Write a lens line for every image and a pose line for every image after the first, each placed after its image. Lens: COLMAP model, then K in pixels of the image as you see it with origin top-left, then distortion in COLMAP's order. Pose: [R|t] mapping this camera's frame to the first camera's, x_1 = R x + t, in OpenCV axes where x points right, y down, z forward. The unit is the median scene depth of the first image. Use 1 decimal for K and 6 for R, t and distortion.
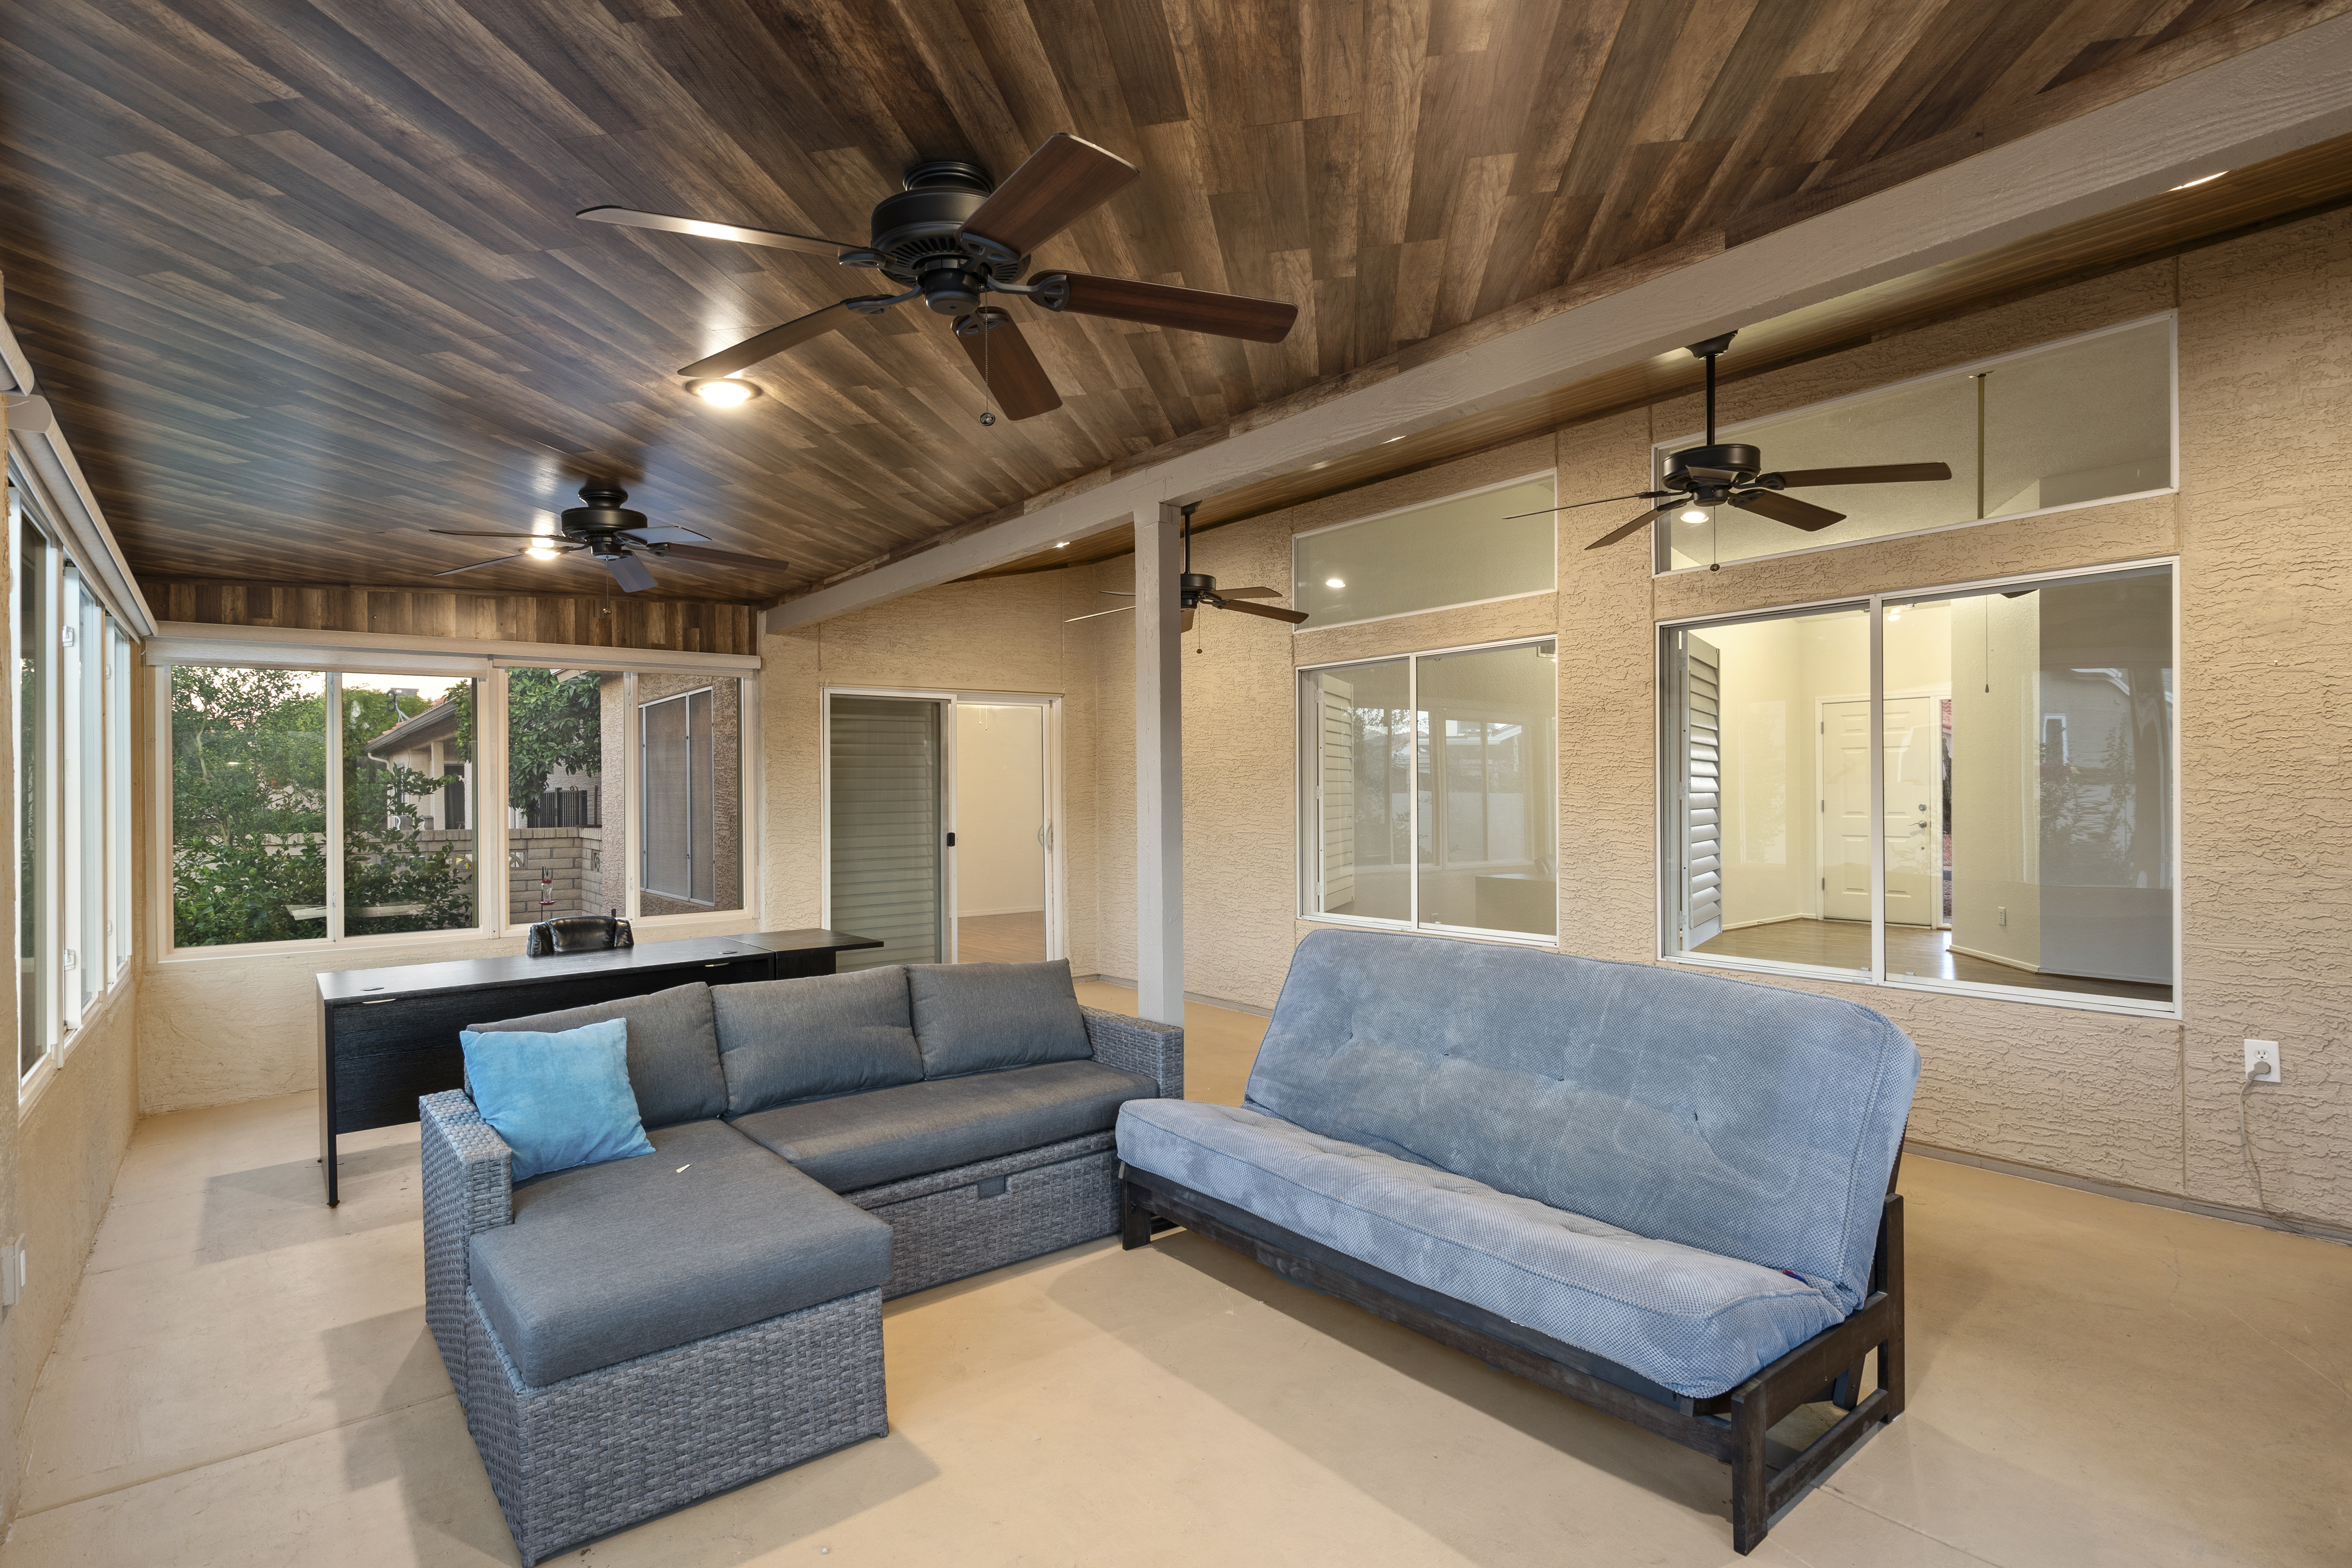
lens RADIAL K [[1160.5, 0, 1176.0], [0, 1160.5, 784.0], [0, 0, 1]] dist [0.001003, 0.000371]
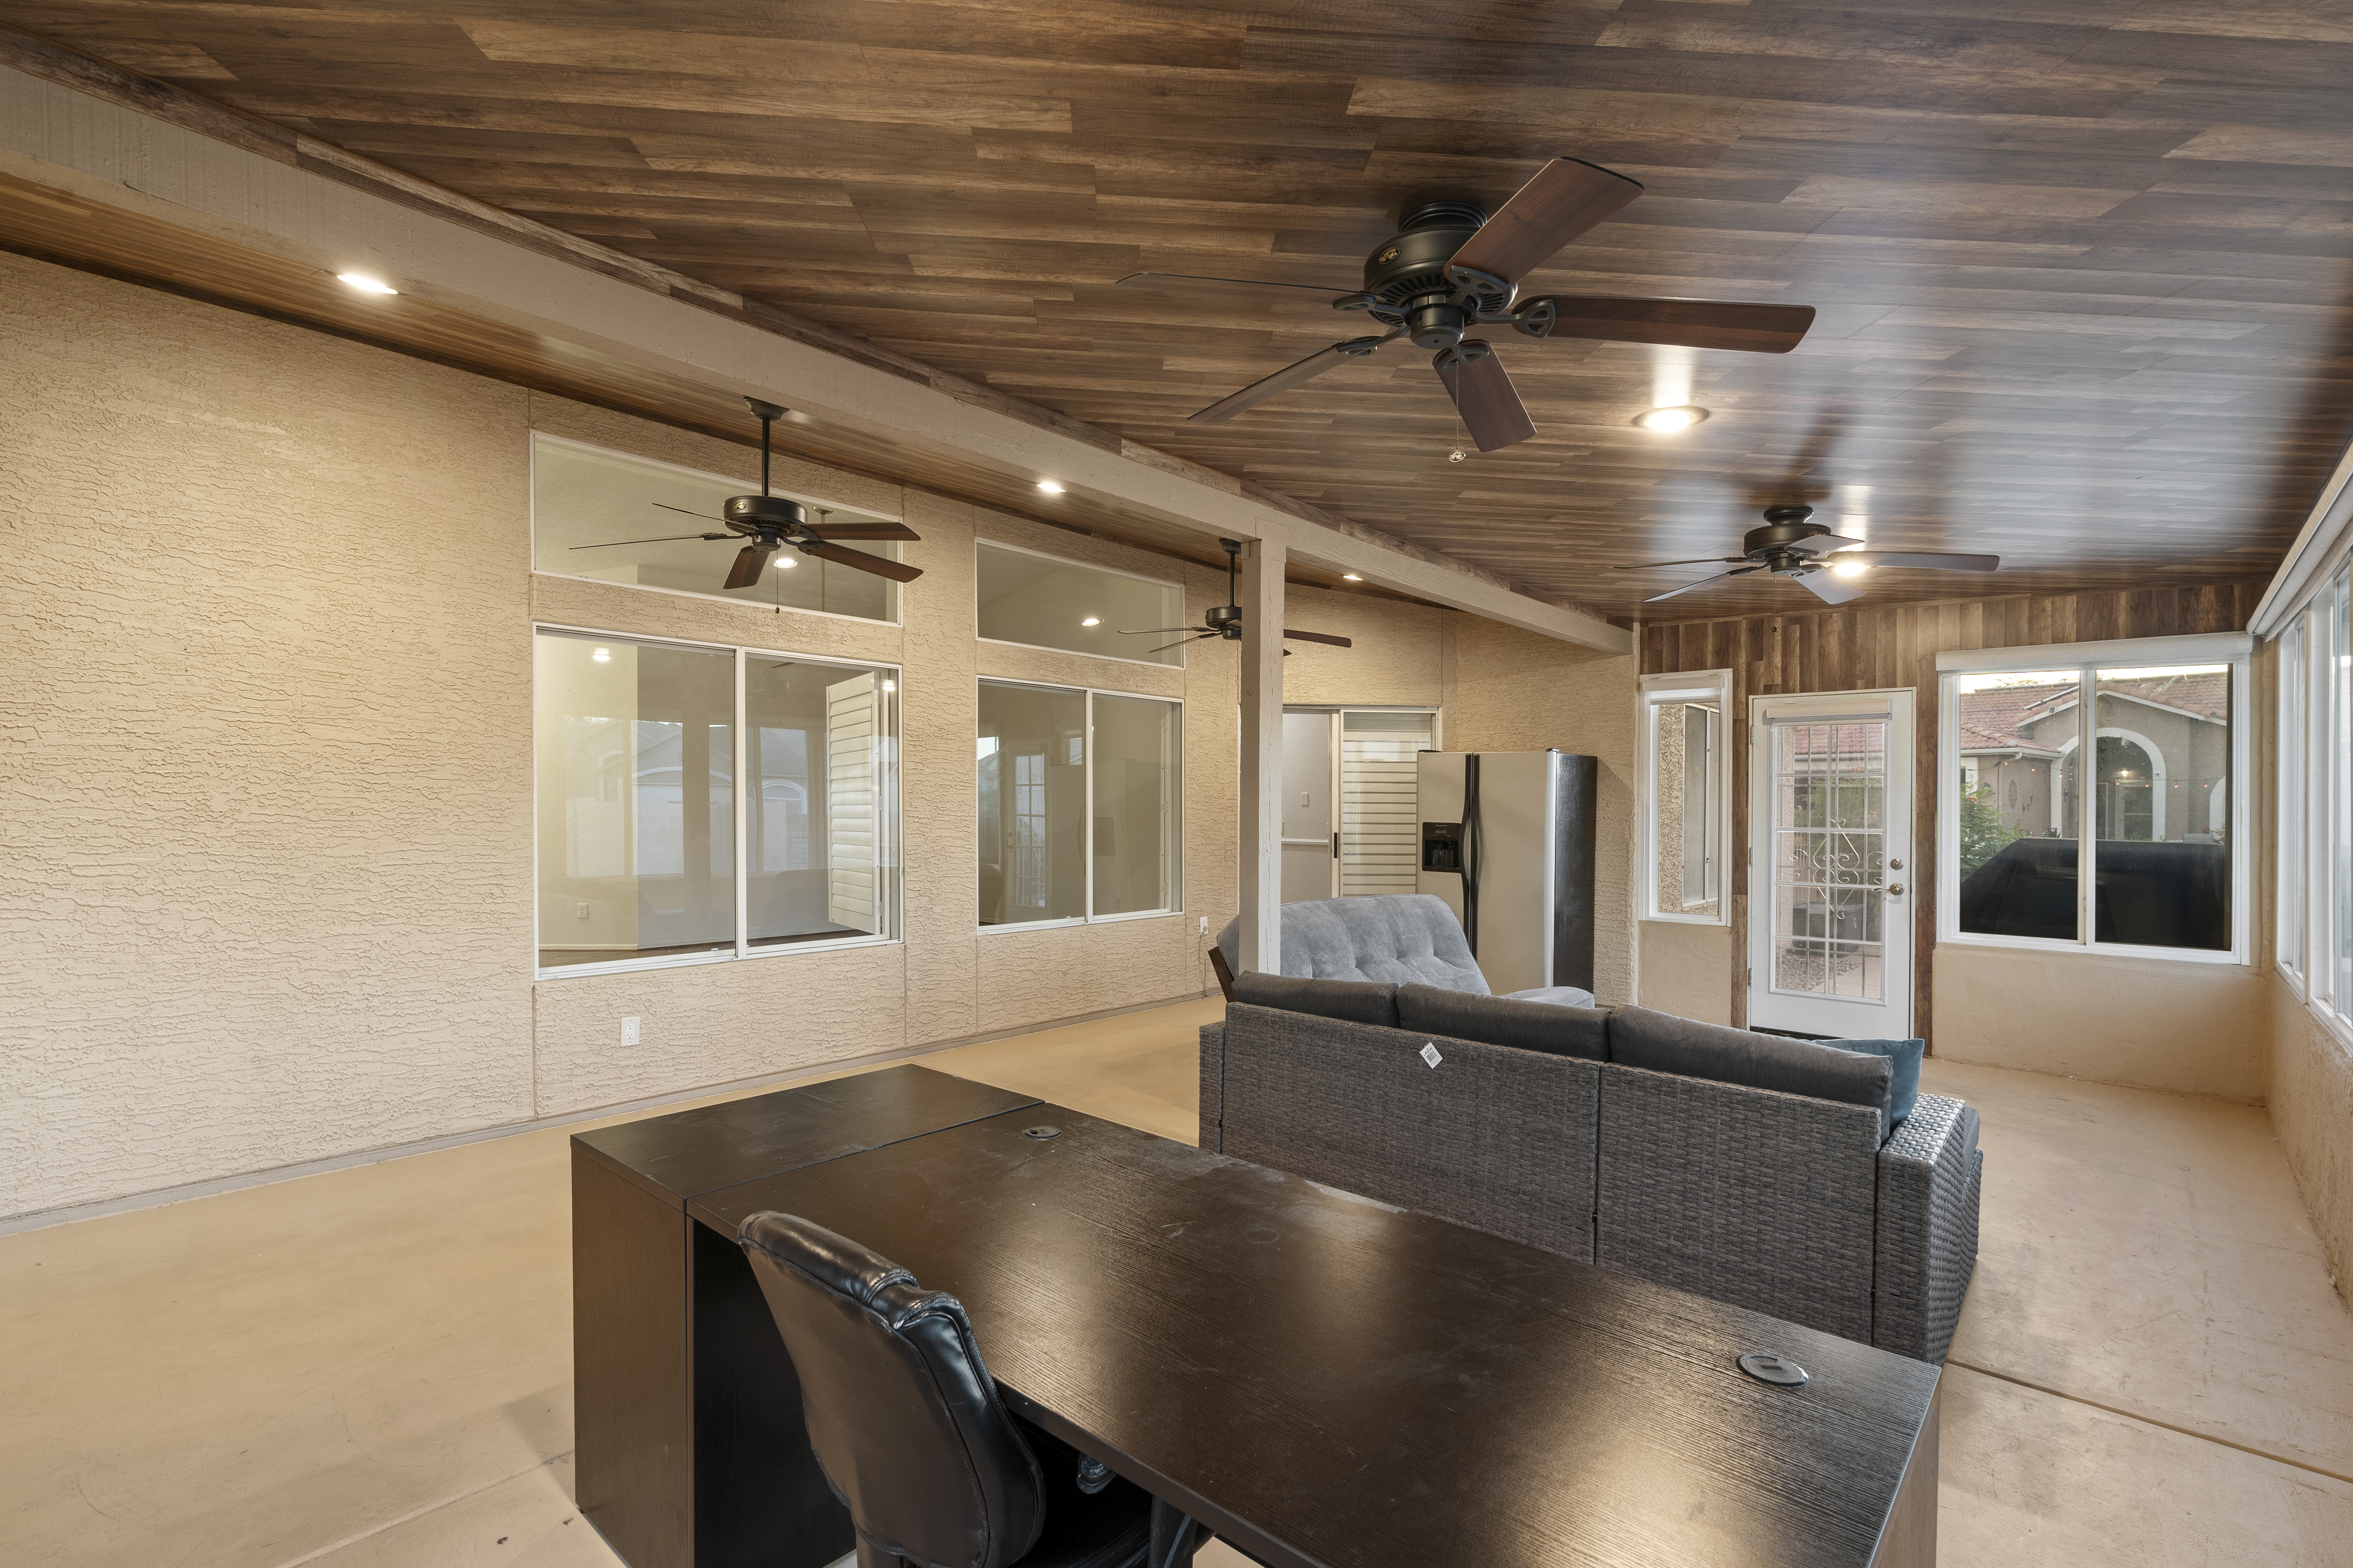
lens RADIAL K [[1050.5, 0, 1169.4], [0, 1050.5, 826.1], [0, 0, 1]] dist [0.000109, -0.000038]
pose [[-0.154634, -0.010709, 0.987914, -0.369485], [-0.011071, 0.999897, 0.009106, 0.007685], [-0.987910, -0.009529, -0.154737, 0.462693]]
